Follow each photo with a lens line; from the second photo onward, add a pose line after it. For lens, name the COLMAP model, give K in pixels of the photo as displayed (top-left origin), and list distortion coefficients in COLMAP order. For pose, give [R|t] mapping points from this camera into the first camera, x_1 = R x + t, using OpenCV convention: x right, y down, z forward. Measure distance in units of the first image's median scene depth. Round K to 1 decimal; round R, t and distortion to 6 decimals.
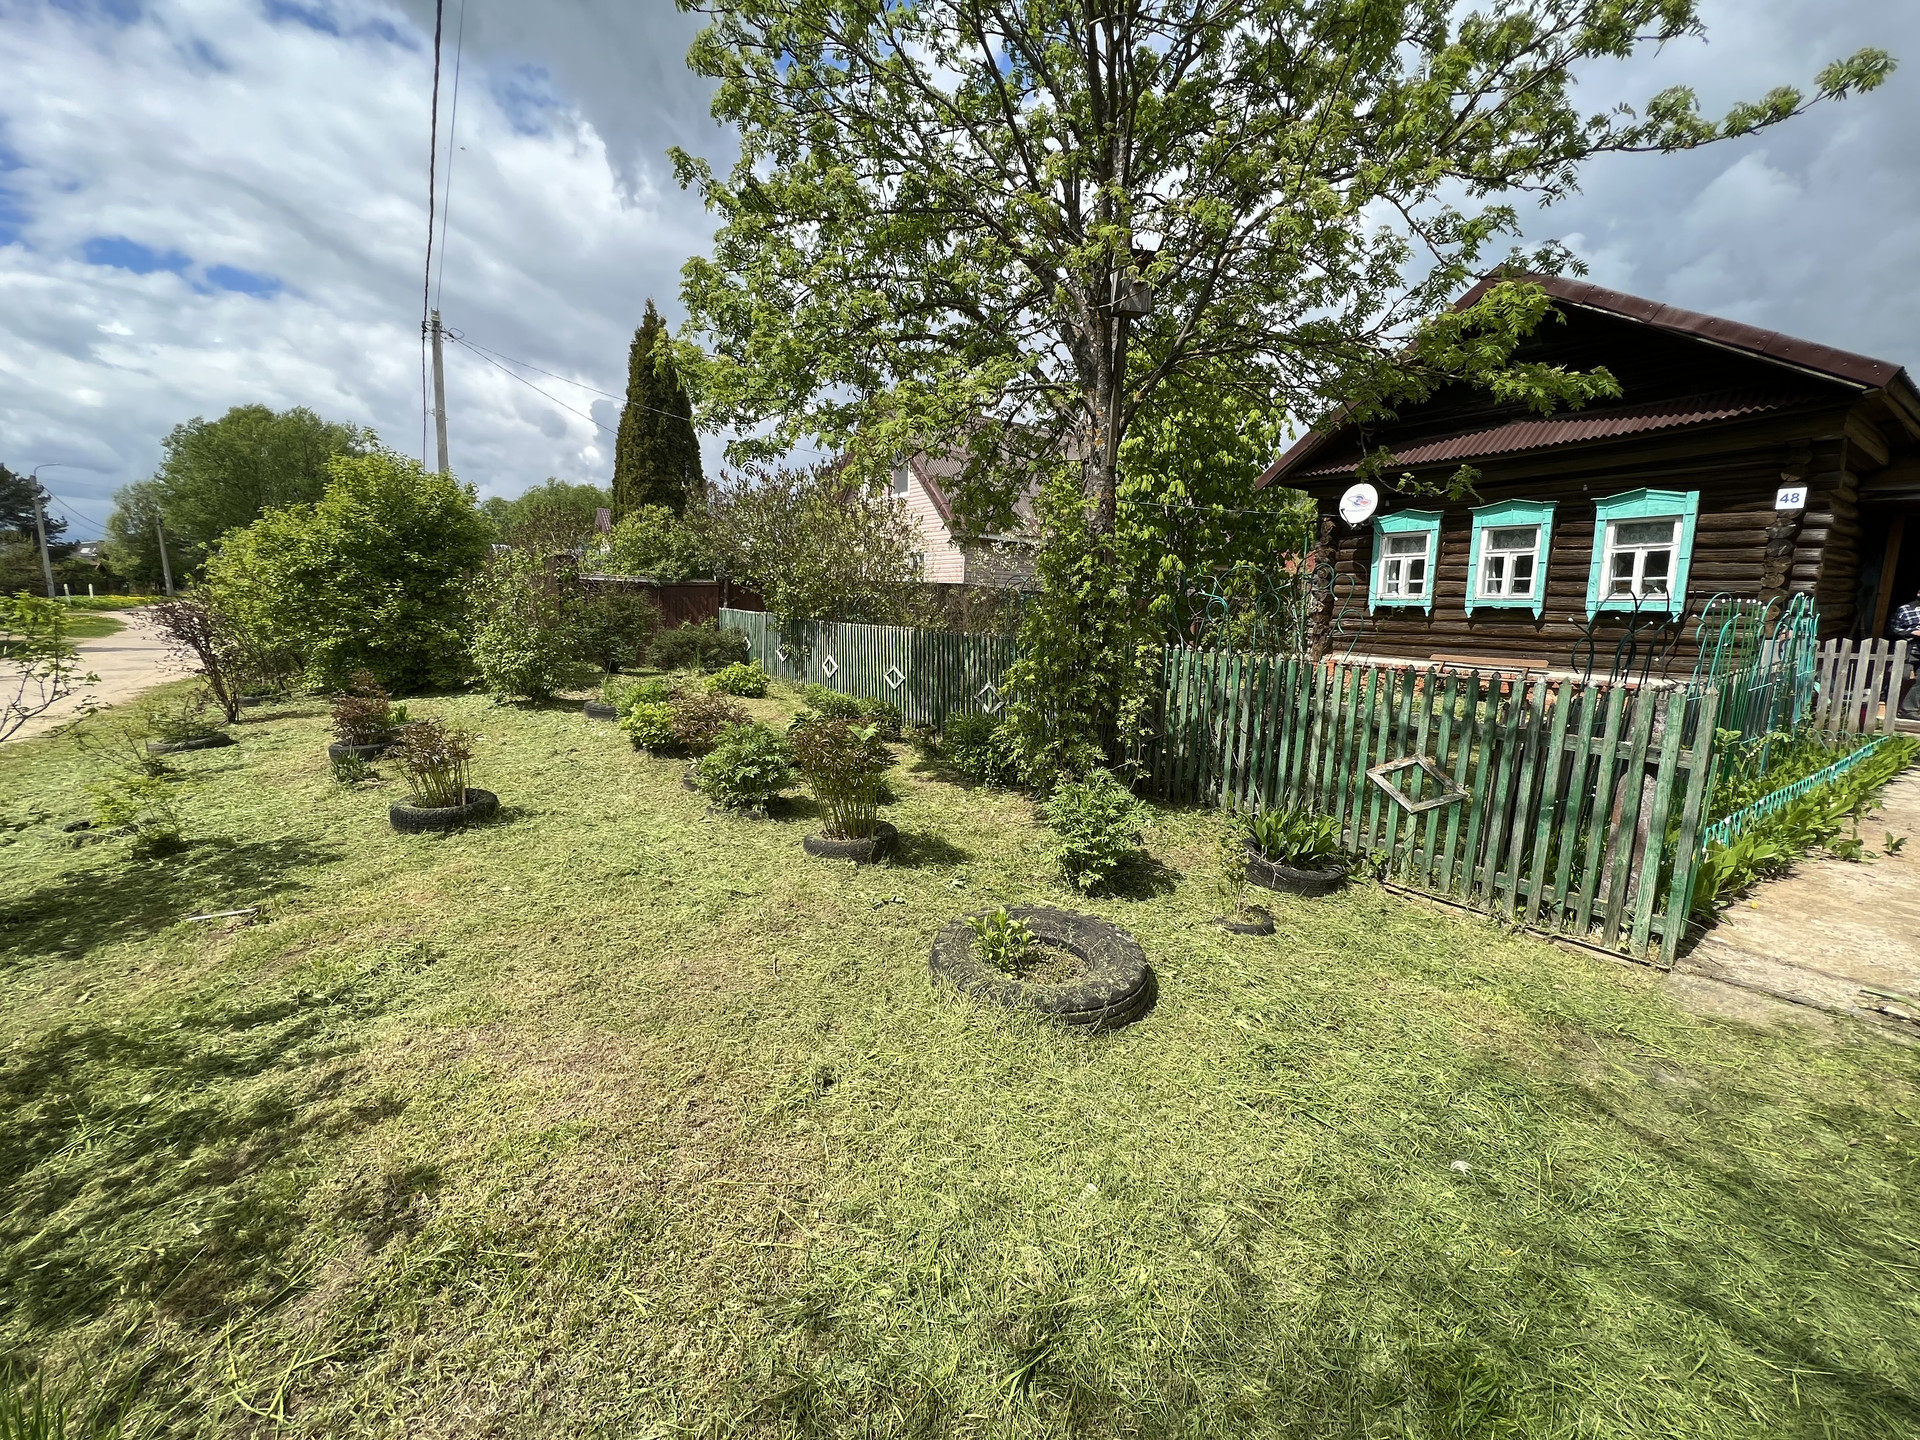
lens RADIAL K [[768.6, 0, 960.0], [0, 768.6, 720.0], [0, 0, 1]] dist [0.002104, 0.000253]
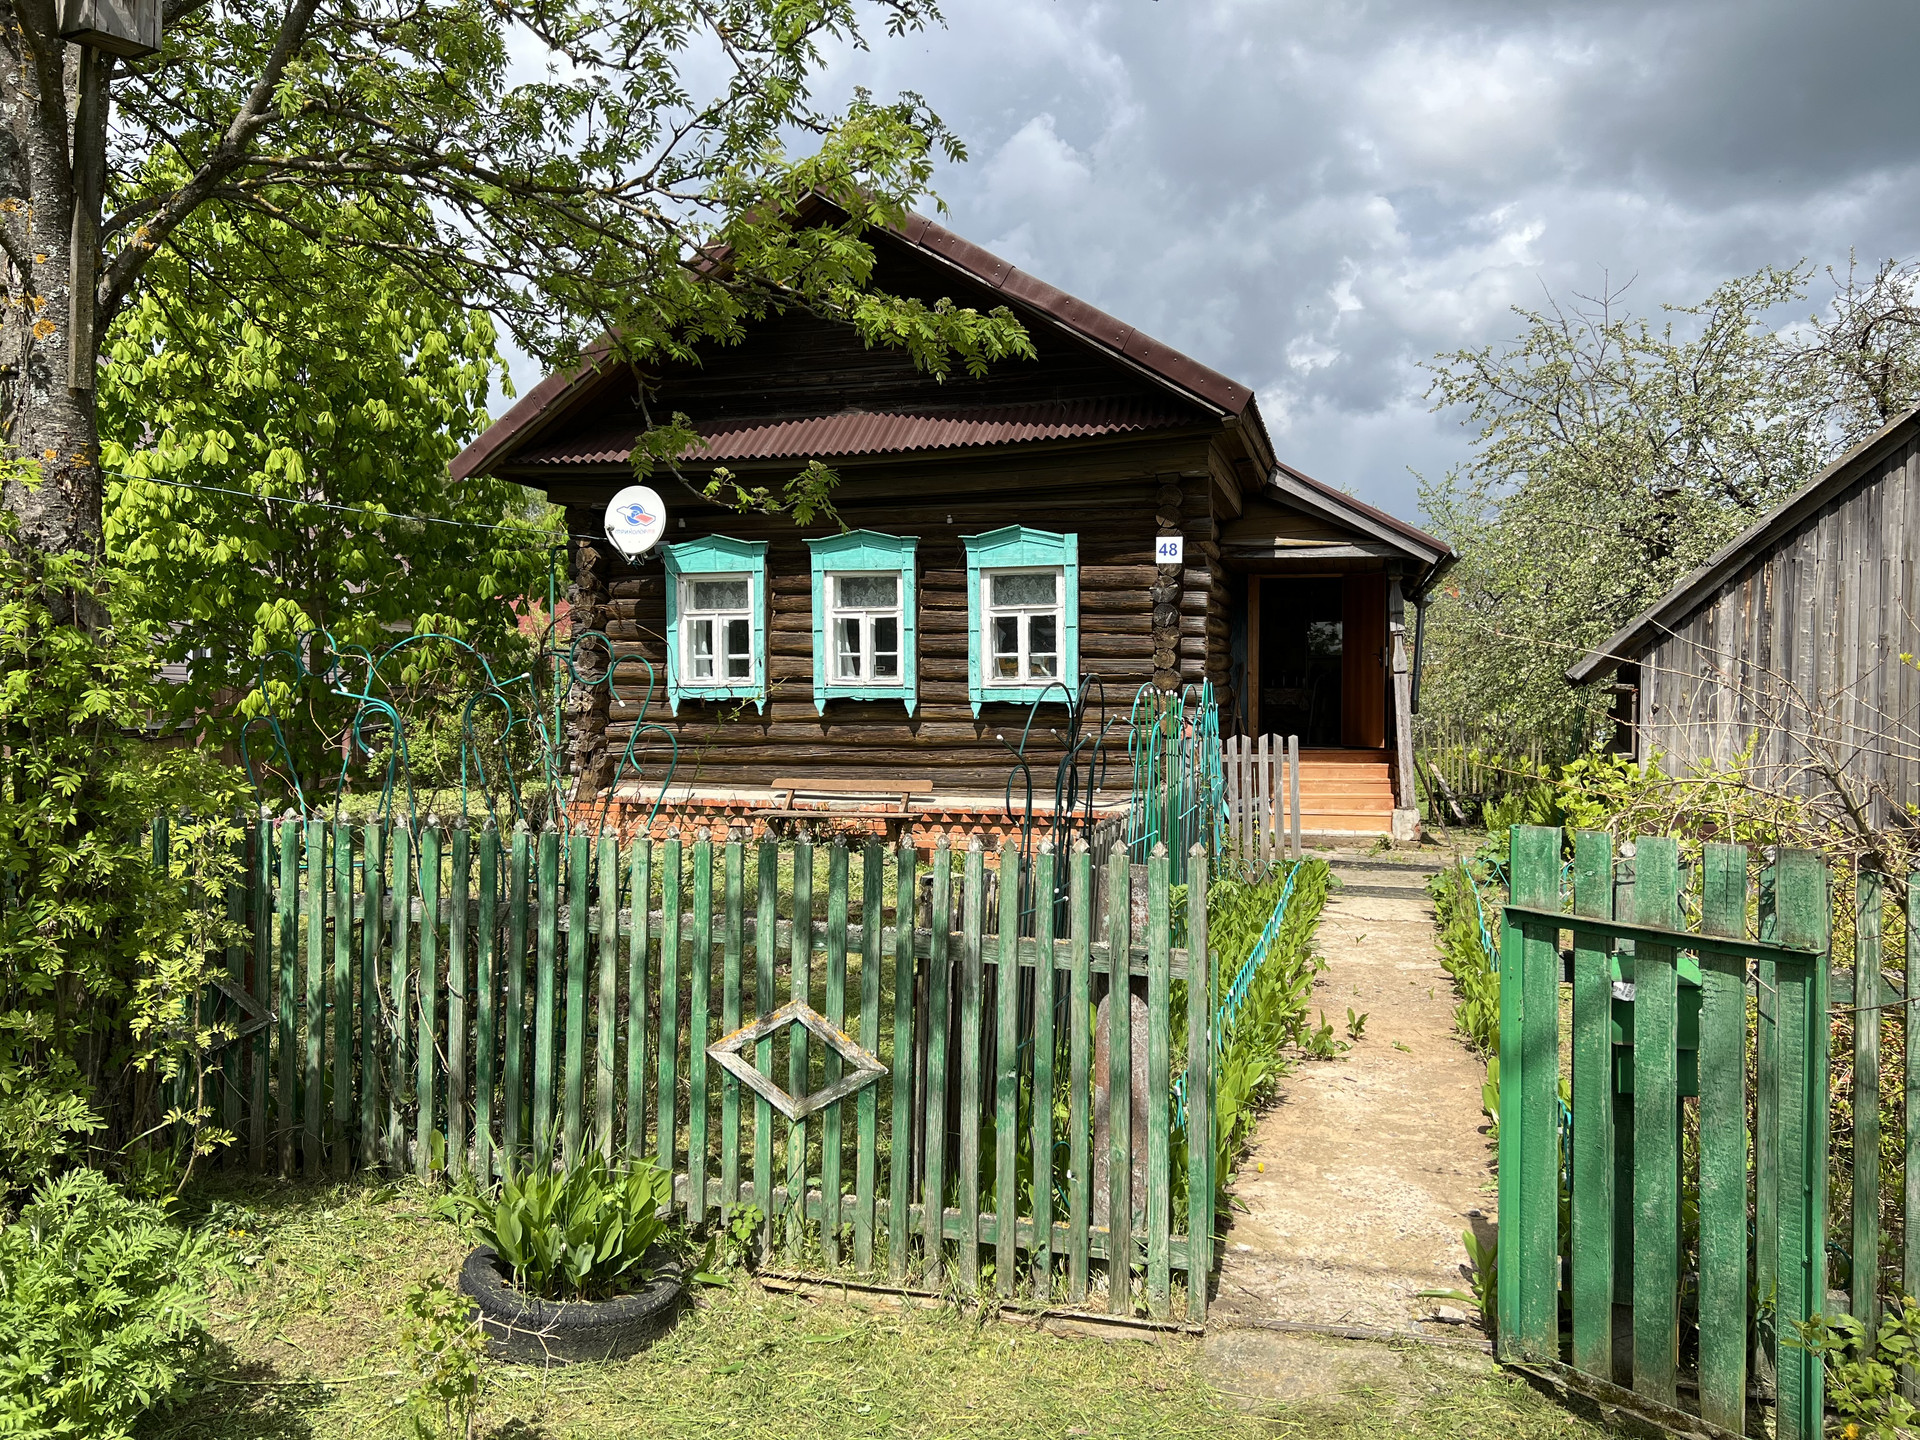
lens RADIAL K [[1437.6, 0, 960.0], [0, 1437.6, 720.0], [0, 0, 1]] dist [0.103653, -0.154382]
pose [[0.772588, -0.026484, 0.634355, 0.058764], [0.107800, 0.990095, -0.089955, -0.035707], [-0.625689, 0.137881, 0.767790, 0.133179]]
